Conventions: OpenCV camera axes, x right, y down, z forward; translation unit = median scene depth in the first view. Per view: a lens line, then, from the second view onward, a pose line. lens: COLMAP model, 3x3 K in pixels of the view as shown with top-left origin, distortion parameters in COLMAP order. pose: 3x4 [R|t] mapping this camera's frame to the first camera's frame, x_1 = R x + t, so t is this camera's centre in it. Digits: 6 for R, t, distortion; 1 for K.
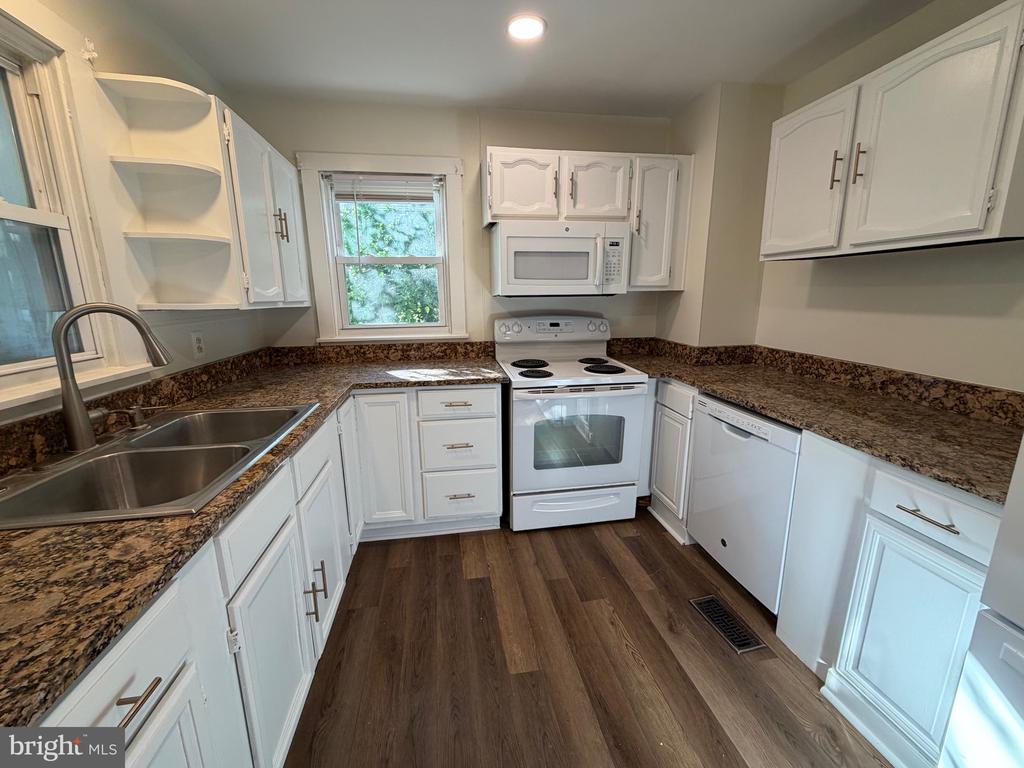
lens RADIAL K [[409.0, 0, 510.7], [0, 409.0, 382.6], [0, 0, 1]] dist [0.000496, -0.000168]
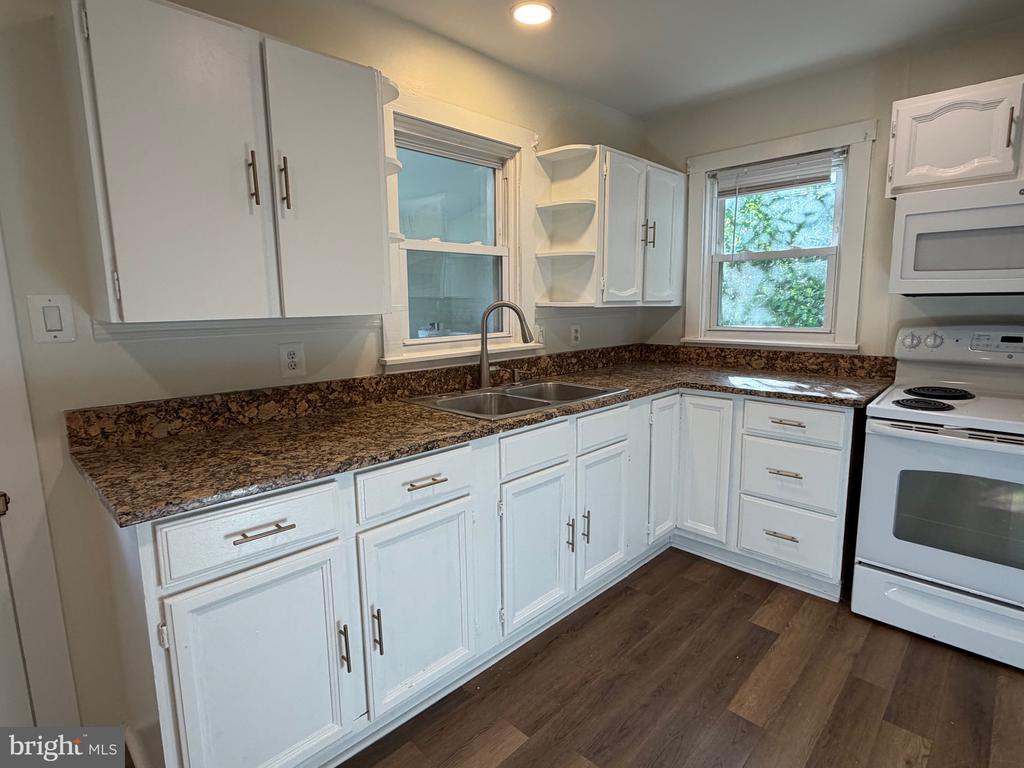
lens RADIAL K [[536.0, 0, 512.7], [0, 536.0, 382.2], [0, 0, 1]] dist [0.004150, -0.002533]
pose [[0.591431, 0.123783, -0.796798, 0.412683], [-0.162088, 0.986228, 0.032900, 0.026539], [0.789897, 0.109693, 0.603349, -0.124467]]
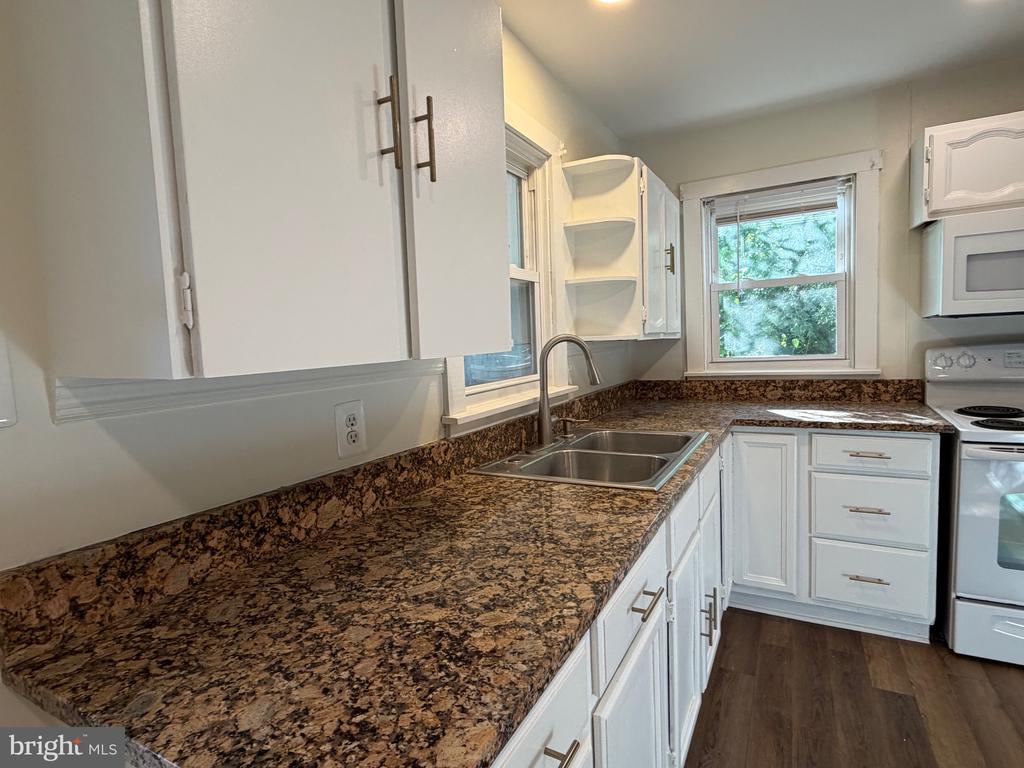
lens RADIAL K [[536.0, 0, 510.9], [0, 536.0, 384.0], [0, 0, 1]] dist [0.004150, -0.002533]
pose [[0.790038, 0.023598, -0.612604, -0.045772], [-0.091049, 0.992694, -0.079180, 0.062714], [0.606260, 0.118332, 0.786414, -0.239391]]
